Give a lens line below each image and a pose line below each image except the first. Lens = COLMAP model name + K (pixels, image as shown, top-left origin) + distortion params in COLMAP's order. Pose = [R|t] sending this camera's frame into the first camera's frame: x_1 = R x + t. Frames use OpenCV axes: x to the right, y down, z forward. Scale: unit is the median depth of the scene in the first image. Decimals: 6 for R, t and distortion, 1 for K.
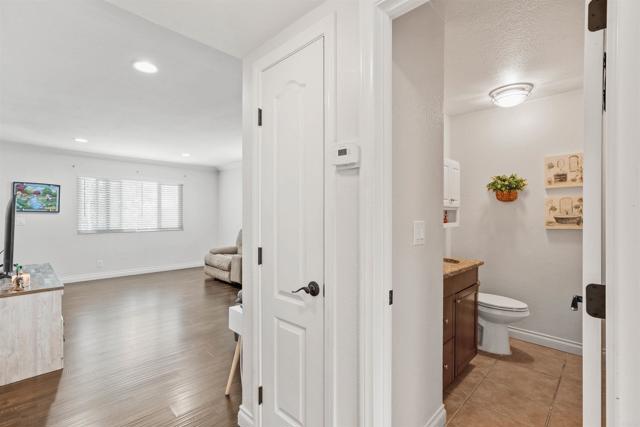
lens RADIAL K [[293.2, 0, 307.8], [0, 293.2, 213.0], [0, 0, 1]] dist [-0.003918, -0.000149]
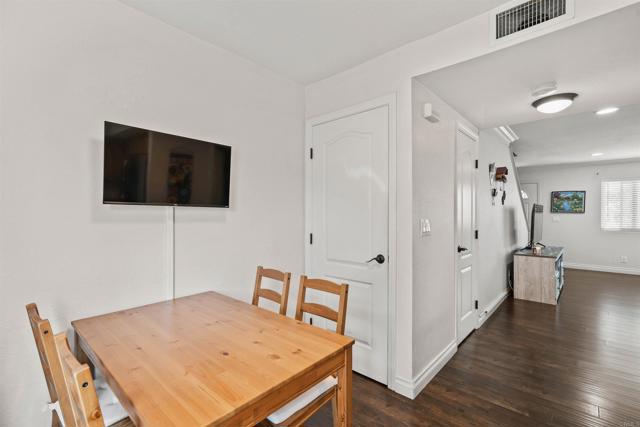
lens RADIAL K [[293.2, 0, 319.9], [0, 293.2, 211.8], [0, 0, 1]] dist [-0.003918, -0.000149]
pose [[0.051377, -0.002414, -0.998676, 0.596681], [-0.002643, 0.999993, -0.002553, -0.000076], [0.998676, 0.002771, 0.051370, -0.345719]]
